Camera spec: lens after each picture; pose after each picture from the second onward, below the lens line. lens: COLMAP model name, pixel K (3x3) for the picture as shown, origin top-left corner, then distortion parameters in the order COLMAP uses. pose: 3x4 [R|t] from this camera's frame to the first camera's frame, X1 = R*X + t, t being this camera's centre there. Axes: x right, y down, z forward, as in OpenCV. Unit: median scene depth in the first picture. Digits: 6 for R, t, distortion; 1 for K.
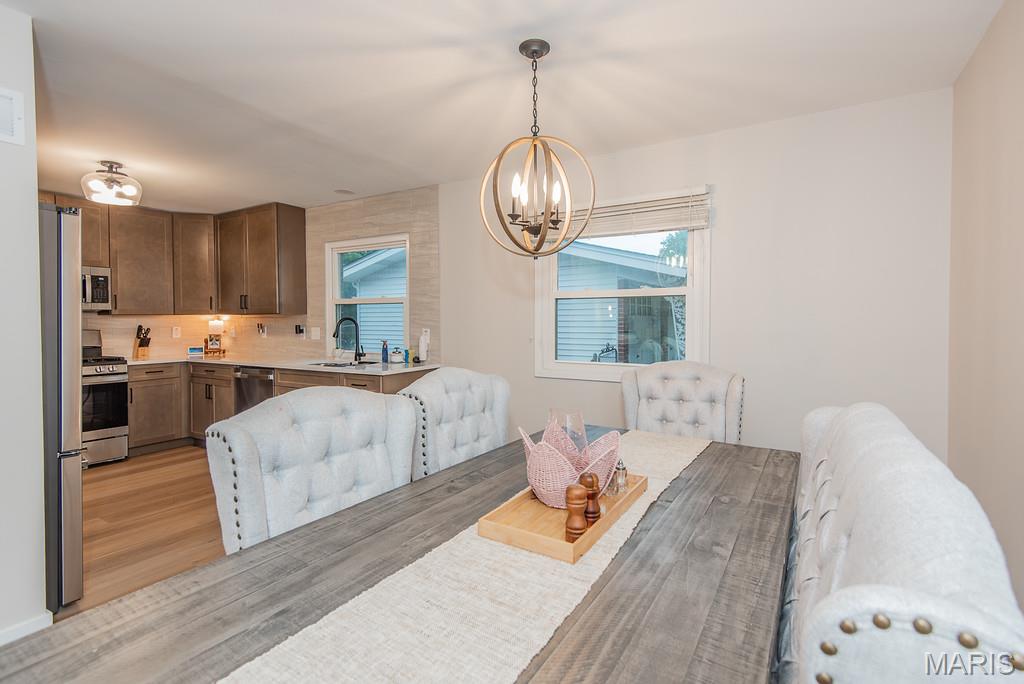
lens RADIAL K [[481.4, 0, 515.5], [0, 481.4, 333.8], [0, 0, 1]] dist [0.000409, -0.000563]
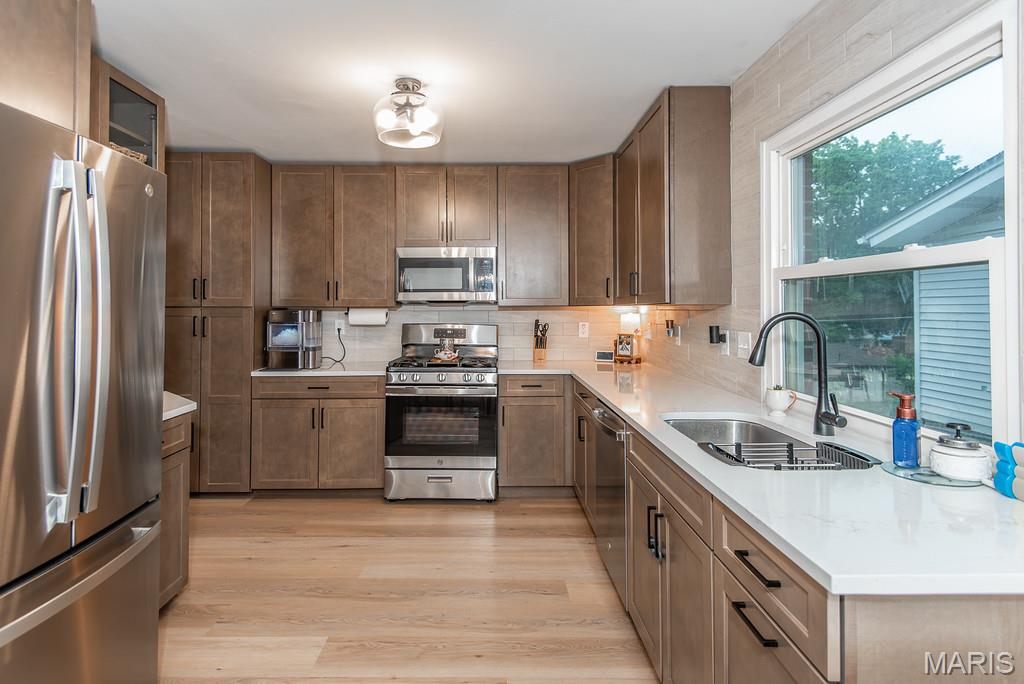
lens RADIAL K [[521.8, 0, 492.9], [0, 521.8, 308.1], [0, 0, 1]] dist [0.002231, -0.000302]
pose [[0.528460, -0.001721, -0.848957, -0.110546], [-0.023458, 0.999587, -0.016629, -0.021019], [0.848634, 0.028703, 0.528201, 0.498724]]
